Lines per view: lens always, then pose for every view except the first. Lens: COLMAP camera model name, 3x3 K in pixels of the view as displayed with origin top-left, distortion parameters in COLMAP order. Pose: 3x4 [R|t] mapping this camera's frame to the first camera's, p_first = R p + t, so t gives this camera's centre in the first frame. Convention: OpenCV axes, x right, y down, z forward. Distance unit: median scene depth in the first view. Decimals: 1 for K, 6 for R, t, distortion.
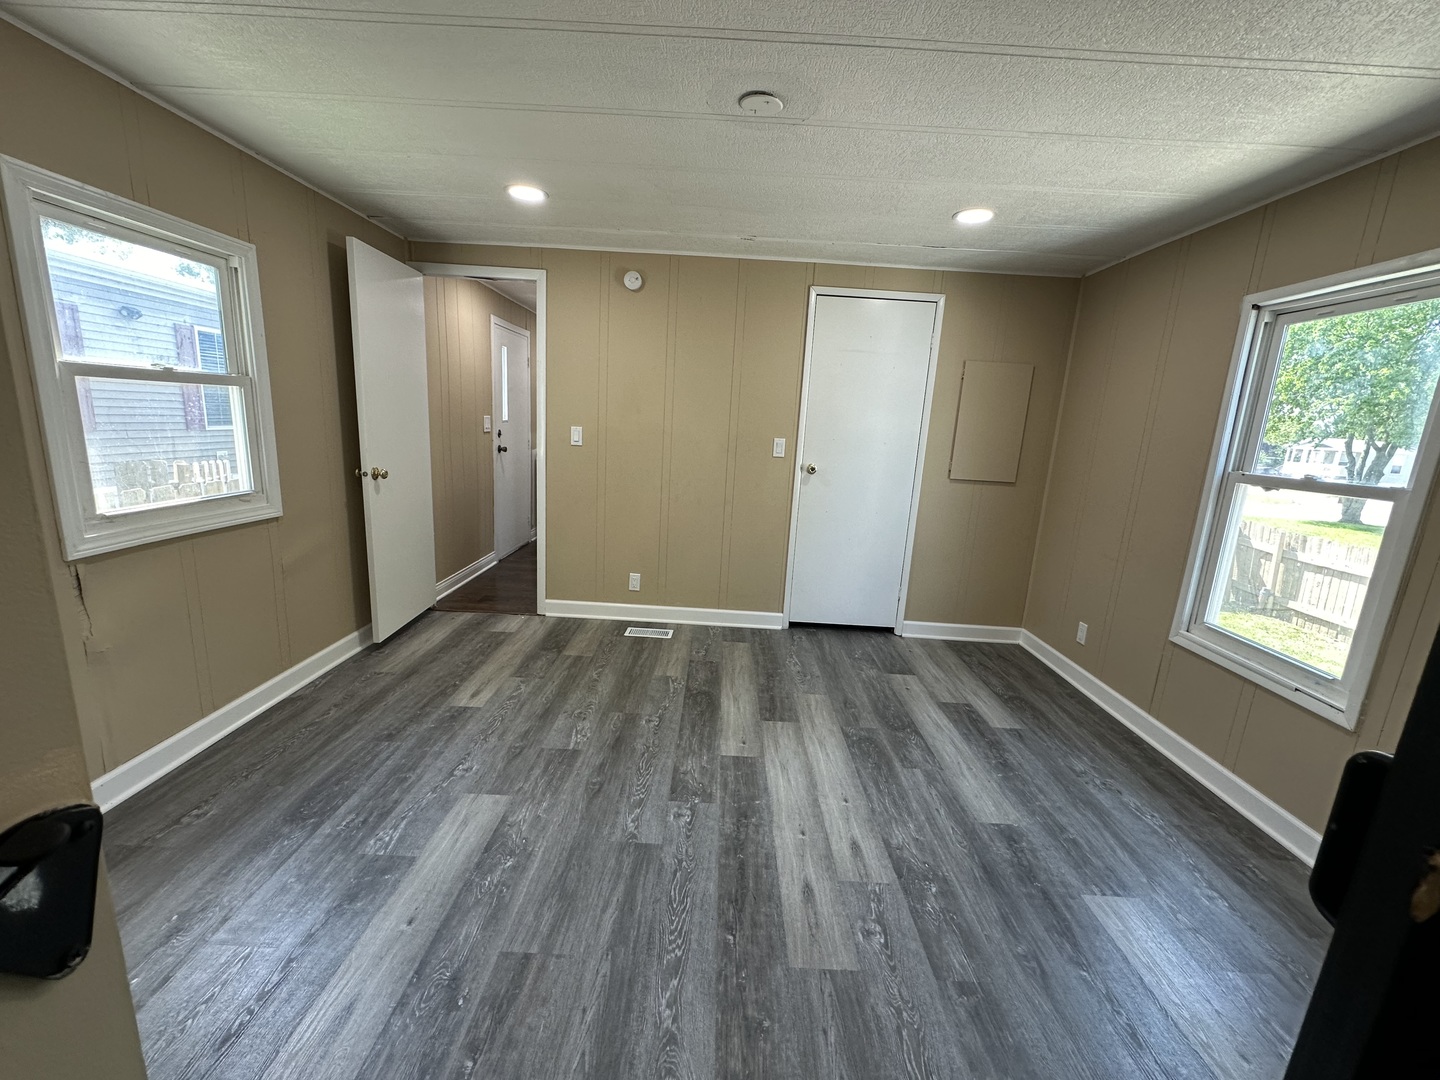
lens RADIAL K [[573.6, 0, 720.0], [0, 573.6, 540.0], [0, 0, 1]] dist [-0.002999, 0.000414]
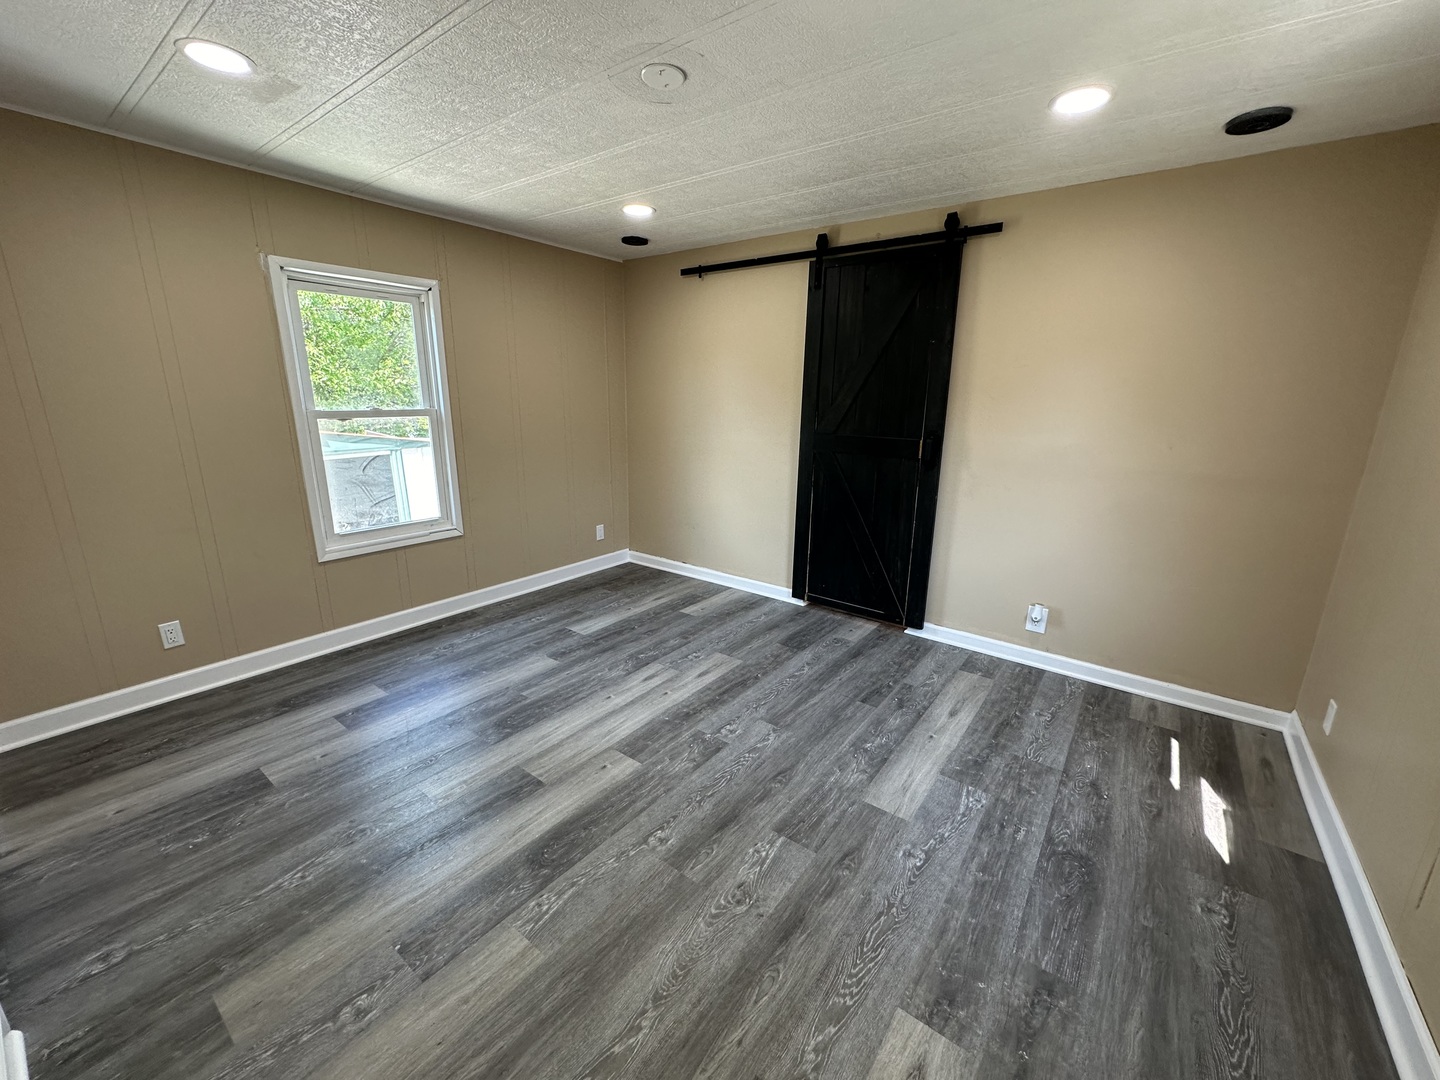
lens RADIAL K [[573.6, 0, 720.0], [0, 573.6, 540.0], [0, 0, 1]] dist [-0.002999, 0.000414]
pose [[-0.800676, -0.211746, 0.560429, -0.596733], [0.065889, 0.898658, 0.433674, -0.377131], [-0.595463, 0.384158, -0.705582, 1.588151]]
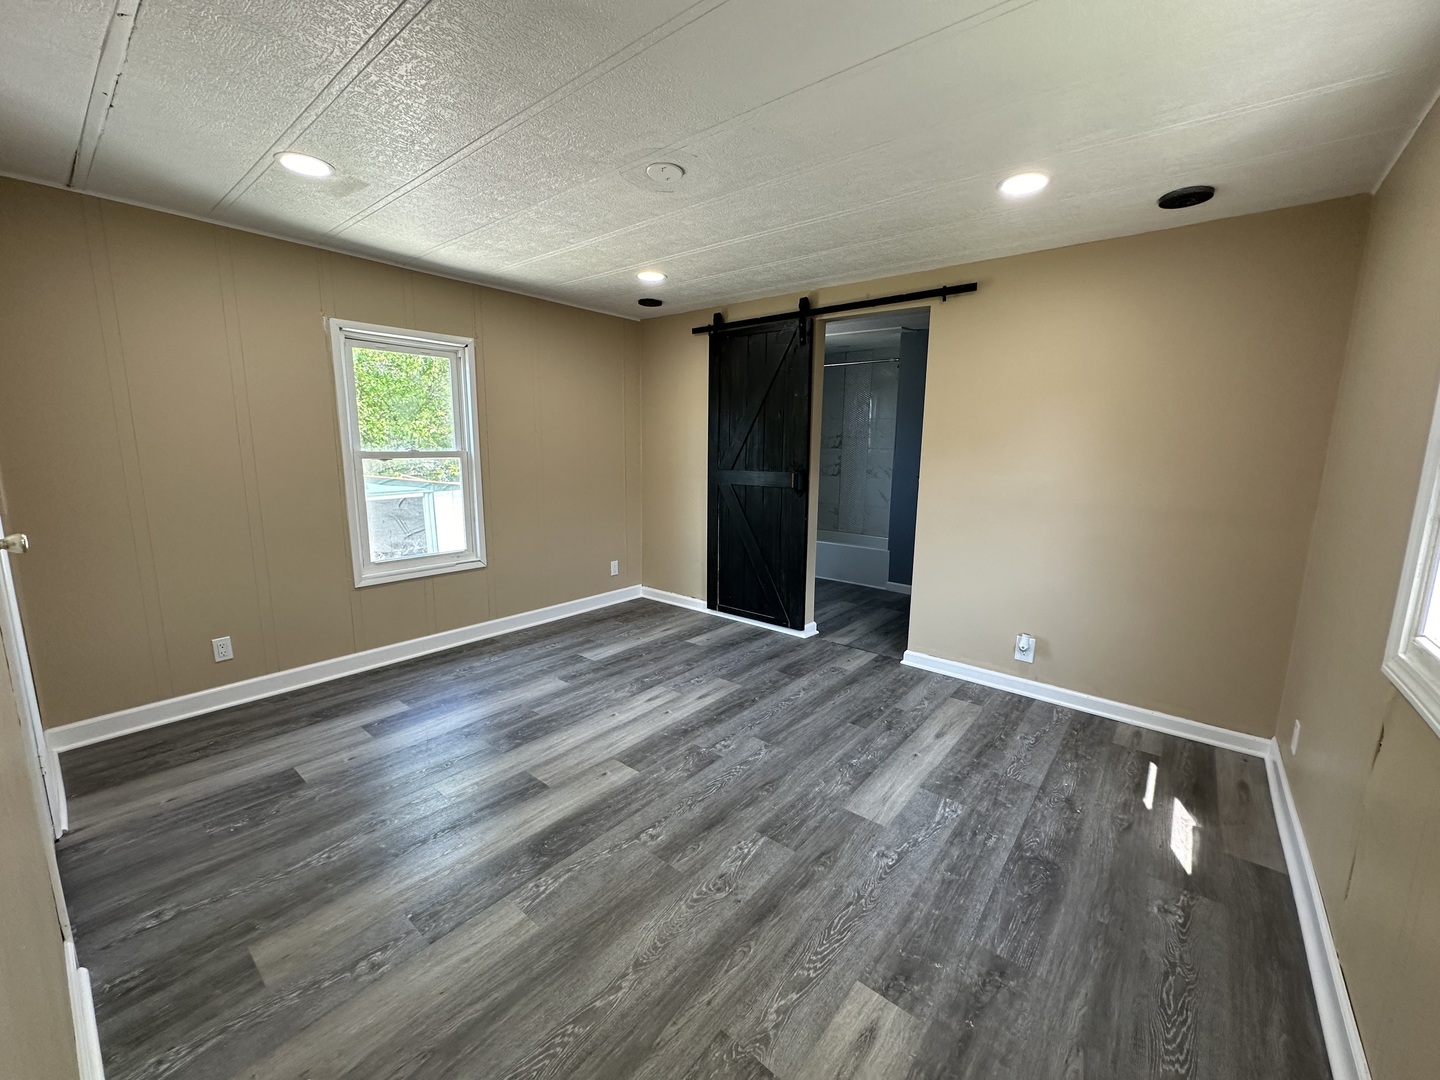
lens RADIAL K [[573.6, 0, 720.0], [0, 573.6, 540.0], [0, 0, 1]] dist [-0.002999, 0.000414]
pose [[-0.776838, -0.168319, 0.606788, -0.707061], [0.074012, 0.932529, 0.353430, -0.374844], [-0.625336, 0.319467, -0.711966, 1.645718]]
